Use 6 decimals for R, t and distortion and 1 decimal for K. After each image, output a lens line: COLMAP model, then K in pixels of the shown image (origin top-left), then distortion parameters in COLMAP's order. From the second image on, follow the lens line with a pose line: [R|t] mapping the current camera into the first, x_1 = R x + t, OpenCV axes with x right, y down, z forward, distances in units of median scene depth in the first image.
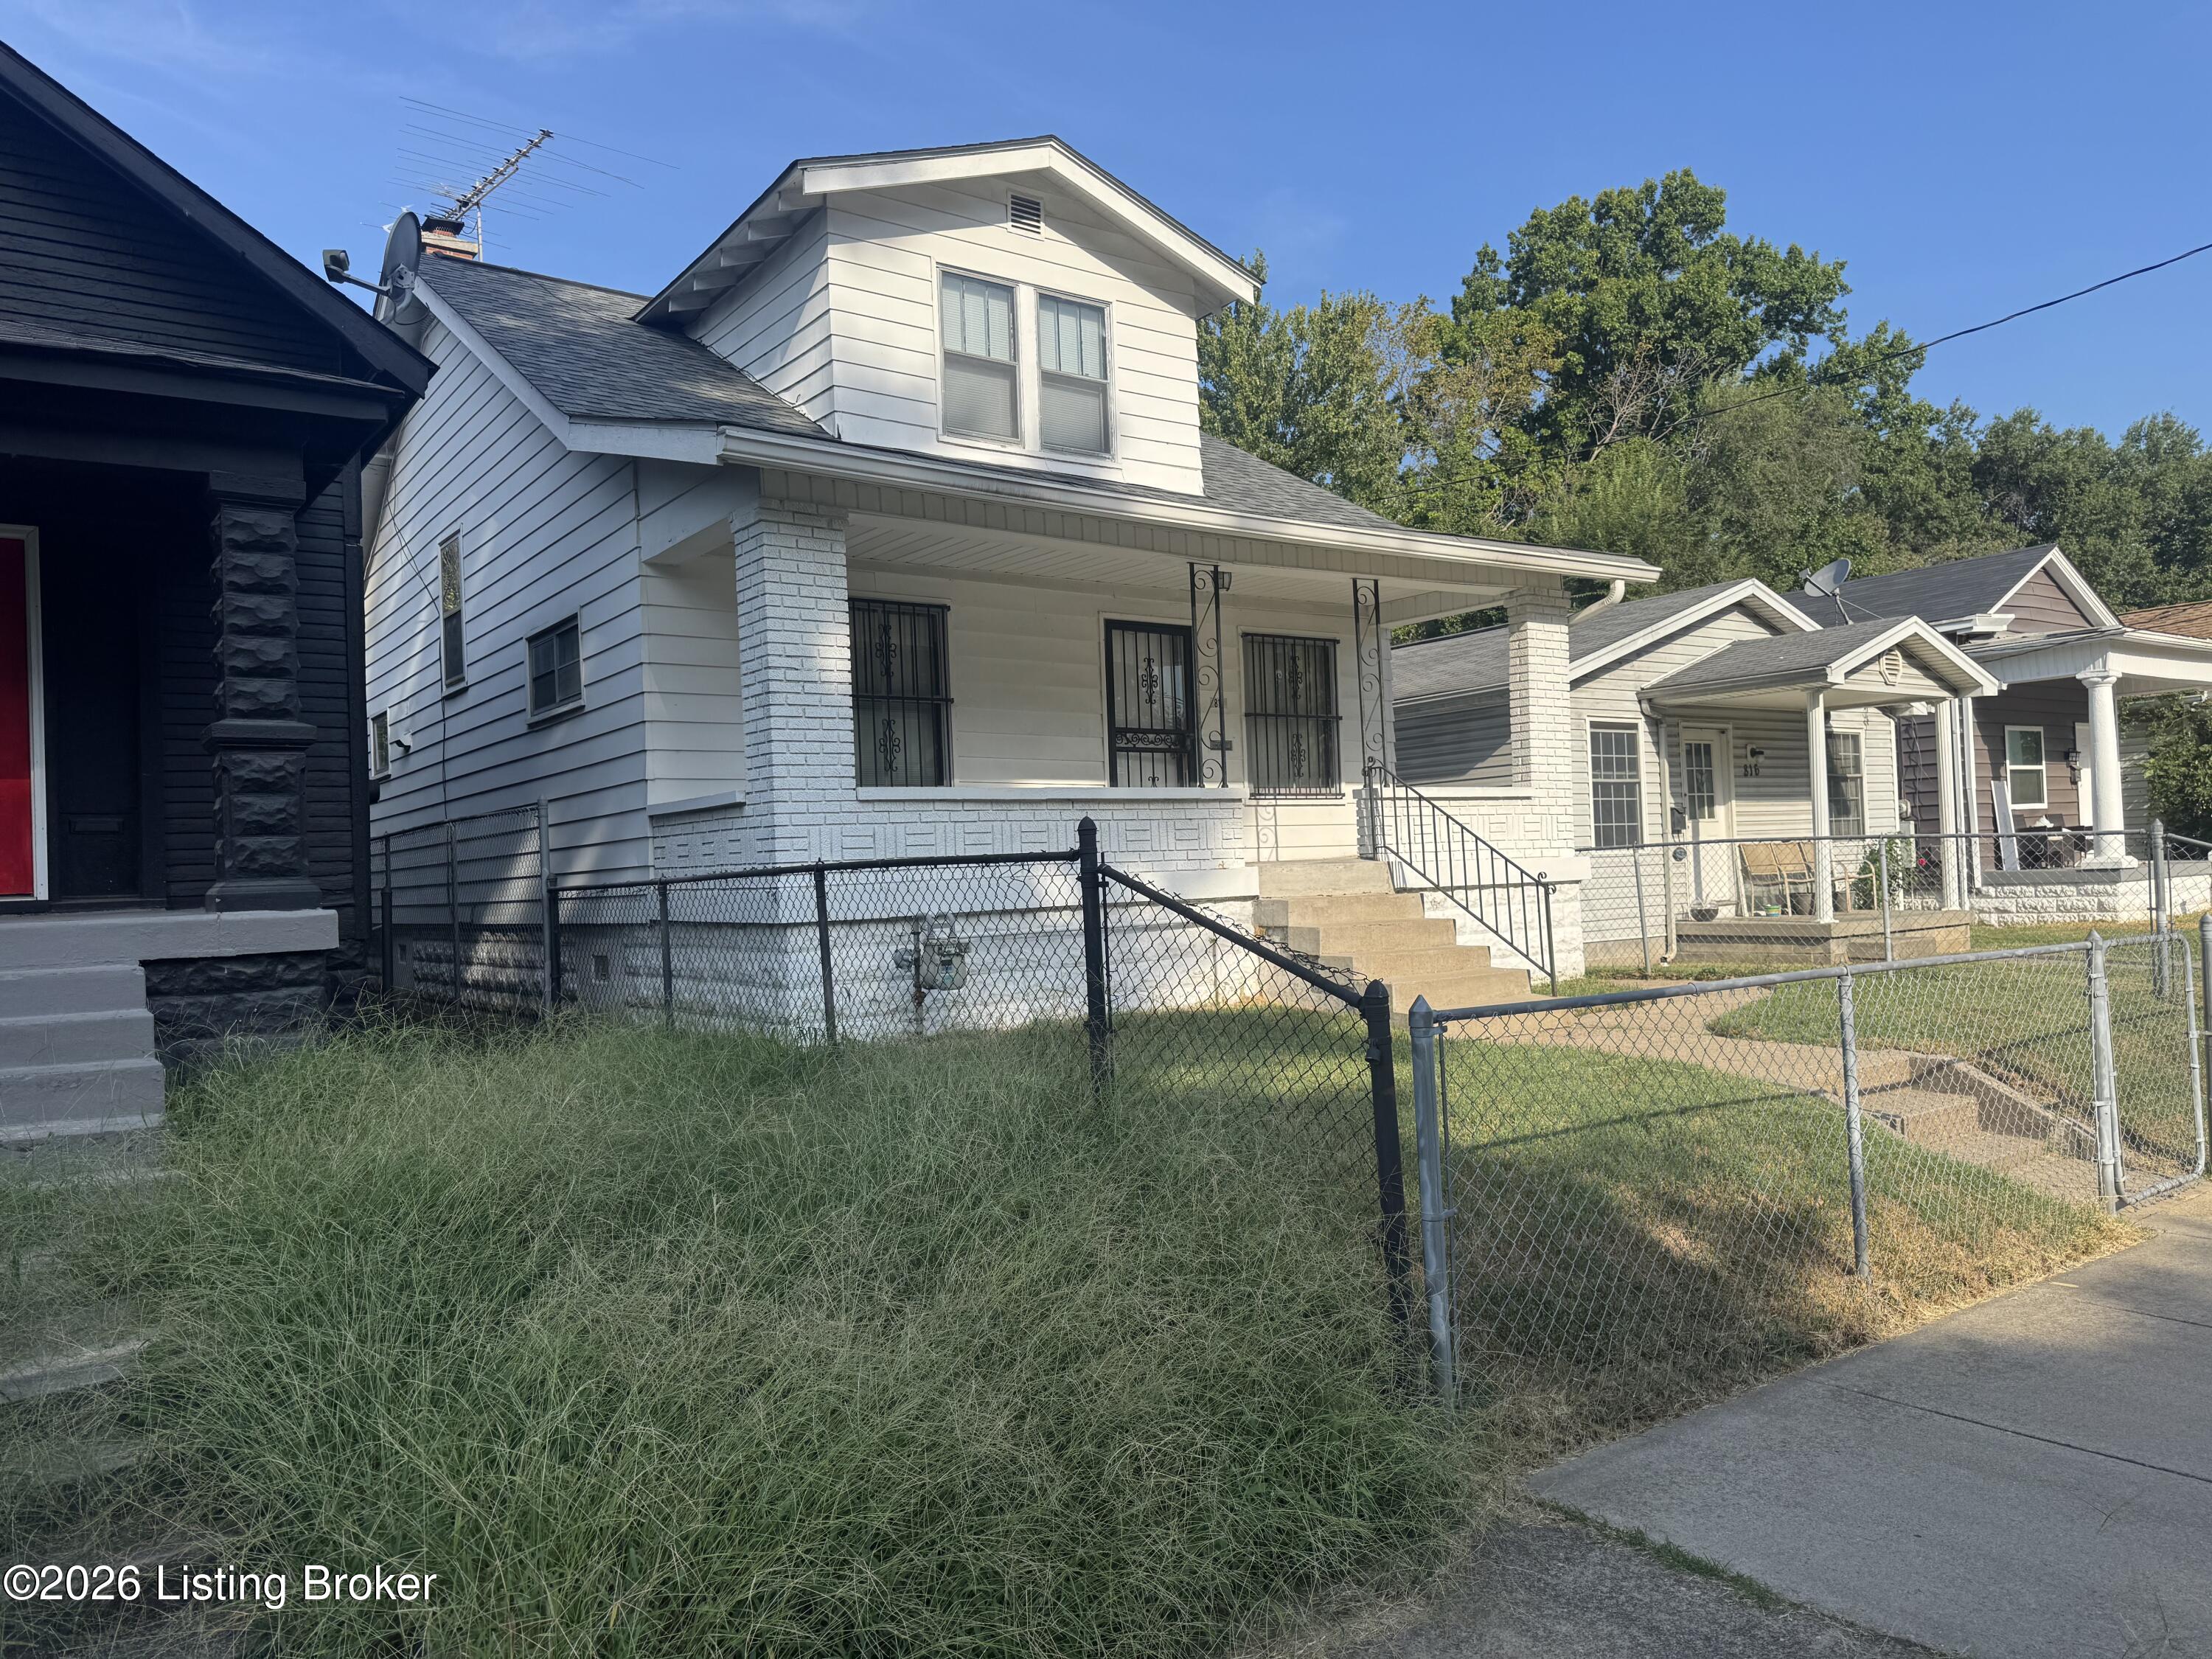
lens RADIAL K [[1543.4, 0, 1112.6], [0, 1543.4, 862.1], [0, 0, 1]] dist [0.051850, -0.042233]
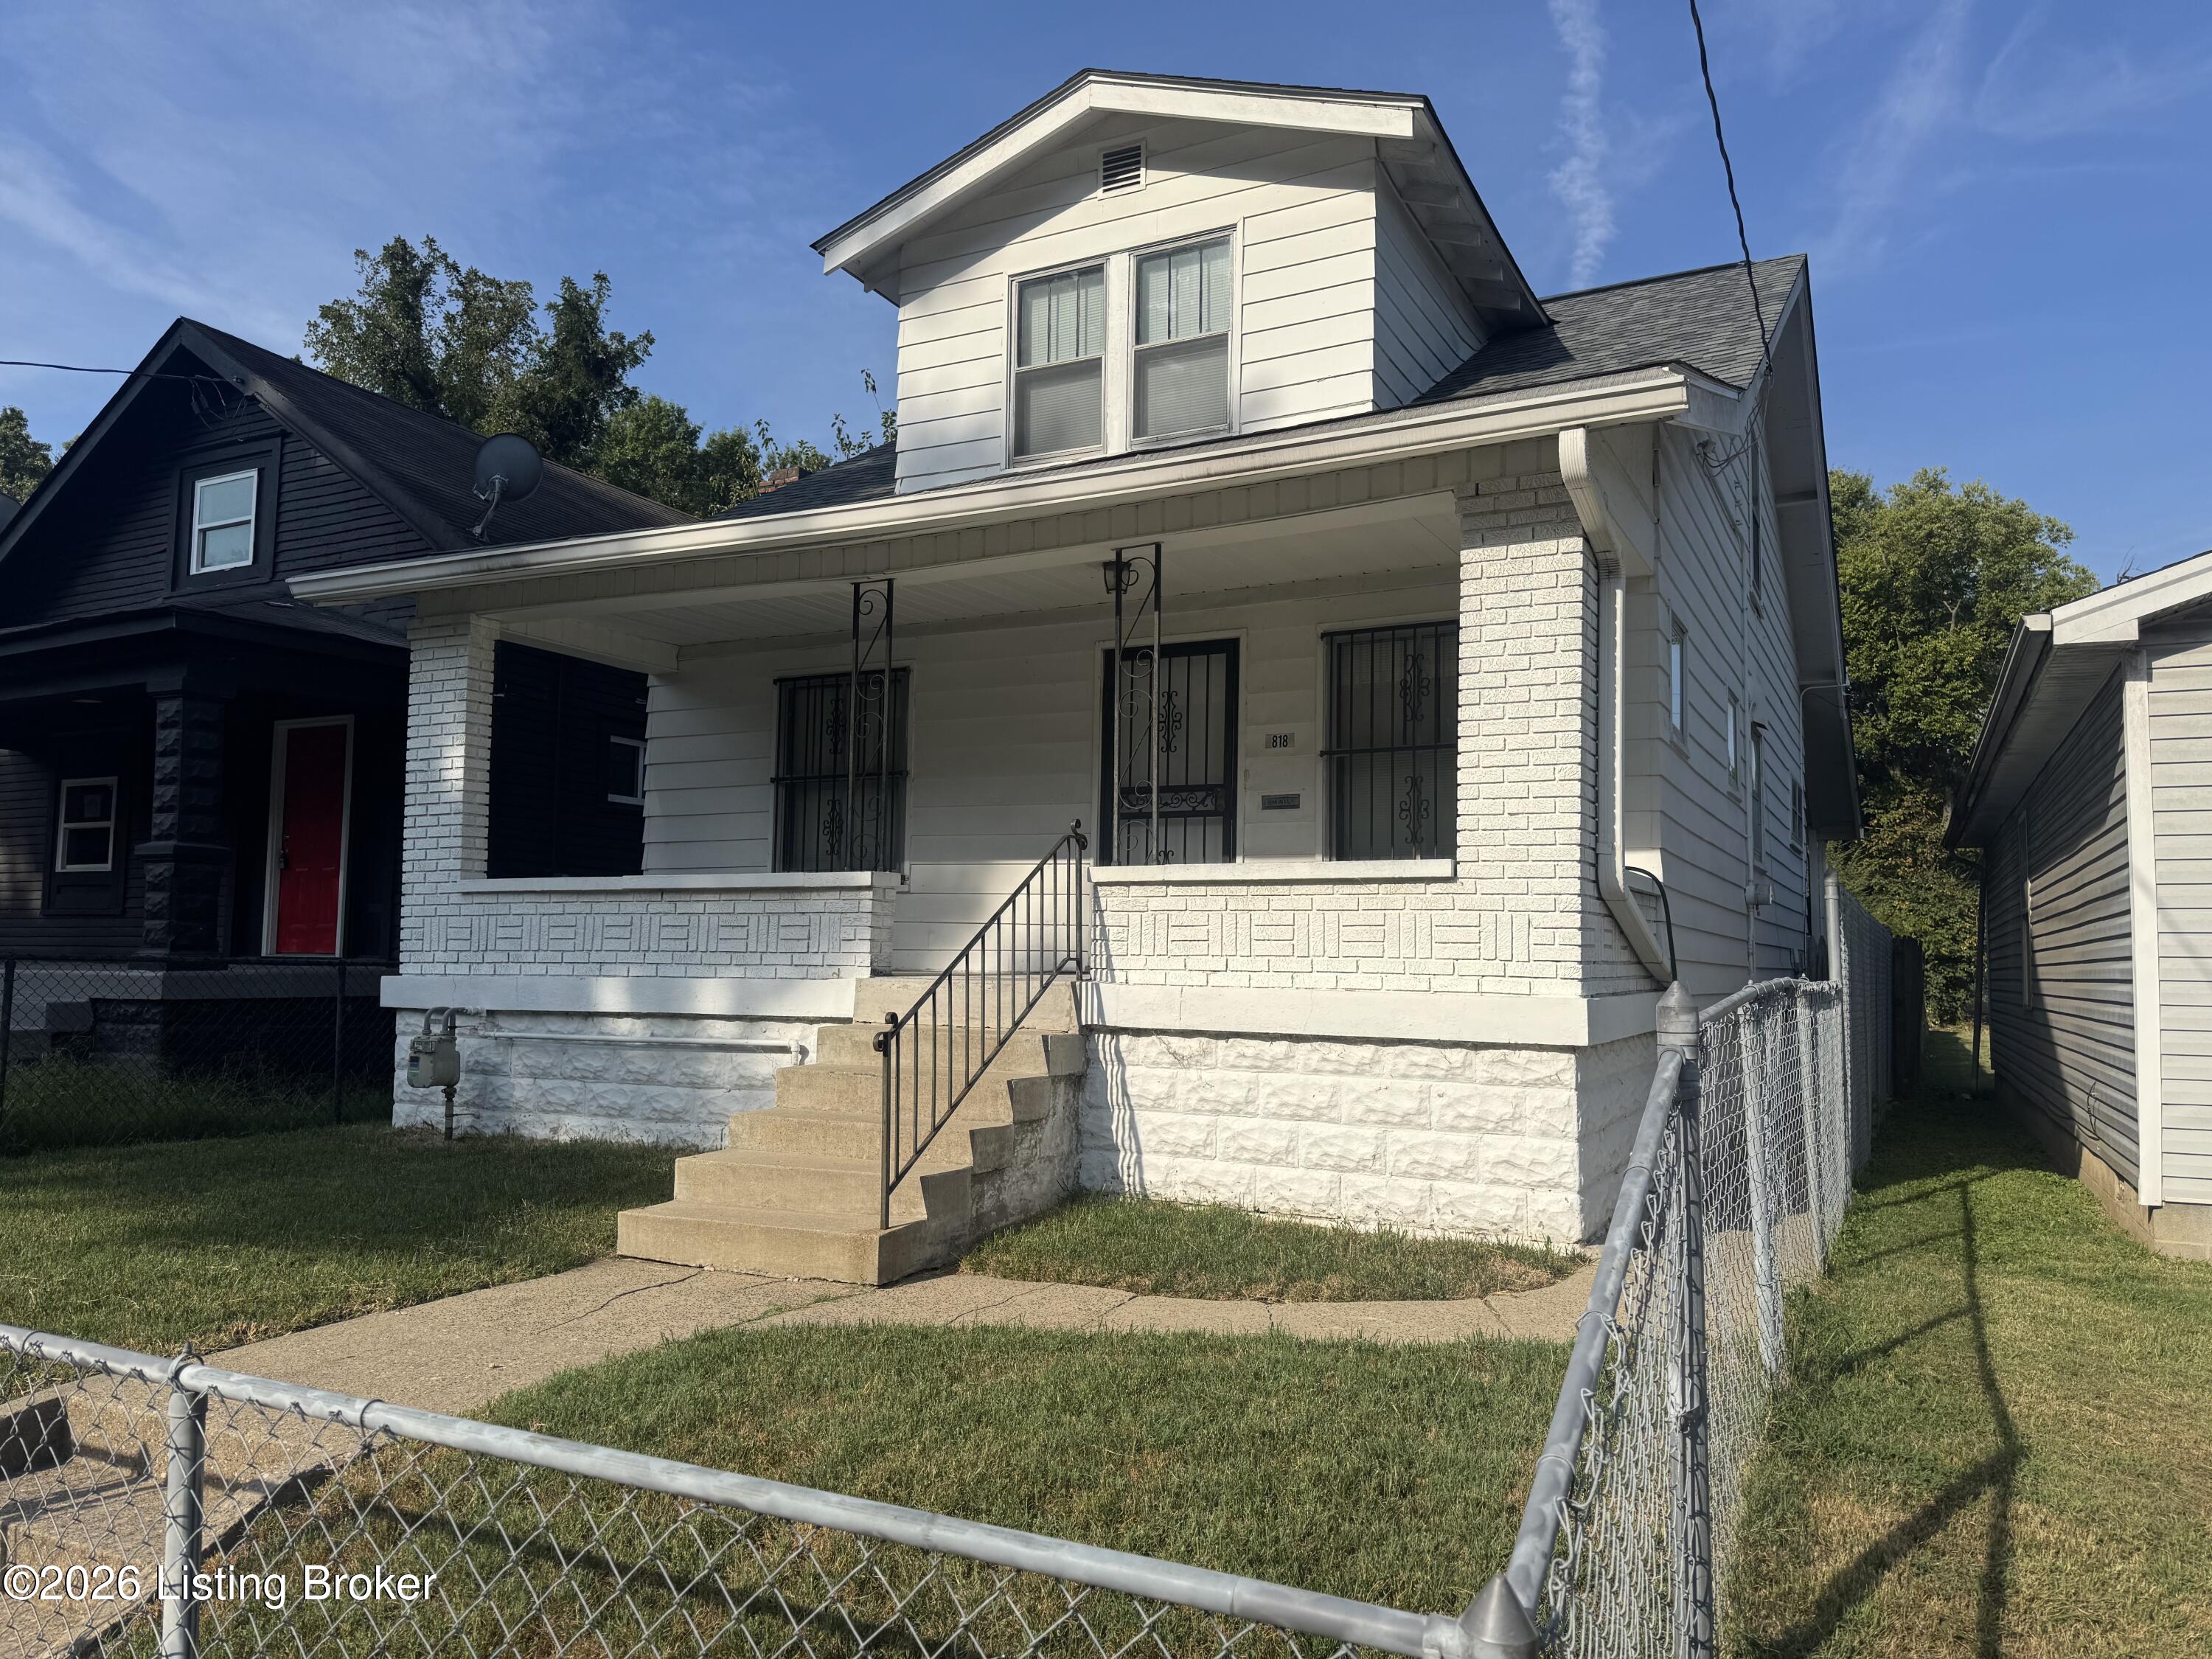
lens RADIAL K [[1543.4, 0, 1107.7], [0, 1543.4, 840.6], [0, 0, 1]] dist [0.051850, -0.042233]
pose [[0.446751, -0.024435, -0.894325, 0.887710], [-0.023566, 0.998959, -0.039066, -0.041168], [0.894348, 0.038528, 0.445710, 0.857441]]
